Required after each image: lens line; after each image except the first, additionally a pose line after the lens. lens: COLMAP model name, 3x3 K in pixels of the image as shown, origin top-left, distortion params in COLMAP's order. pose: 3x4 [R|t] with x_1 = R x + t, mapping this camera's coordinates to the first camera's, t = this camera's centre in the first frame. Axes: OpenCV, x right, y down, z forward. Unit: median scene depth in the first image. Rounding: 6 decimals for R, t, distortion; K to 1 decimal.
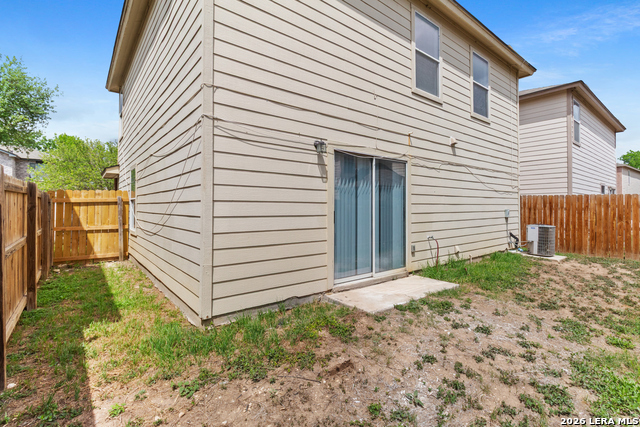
lens RADIAL K [[300.2, 0, 318.0], [0, 300.2, 209.8], [0, 0, 1]] dist [0.003458, 0.000171]
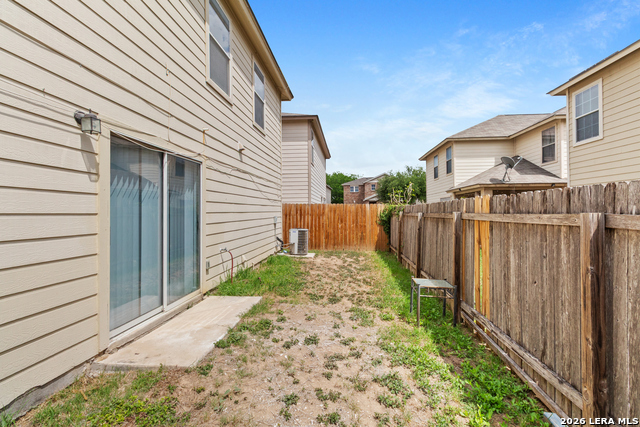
lens RADIAL K [[300.2, 0, 325.8], [0, 300.2, 211.2], [0, 0, 1]] dist [0.003458, 0.000171]
pose [[0.665628, -0.006392, 0.746257, -0.109432], [0.016140, 0.999853, -0.005832, -0.015808], [-0.746110, 0.015927, 0.665633, 0.201421]]
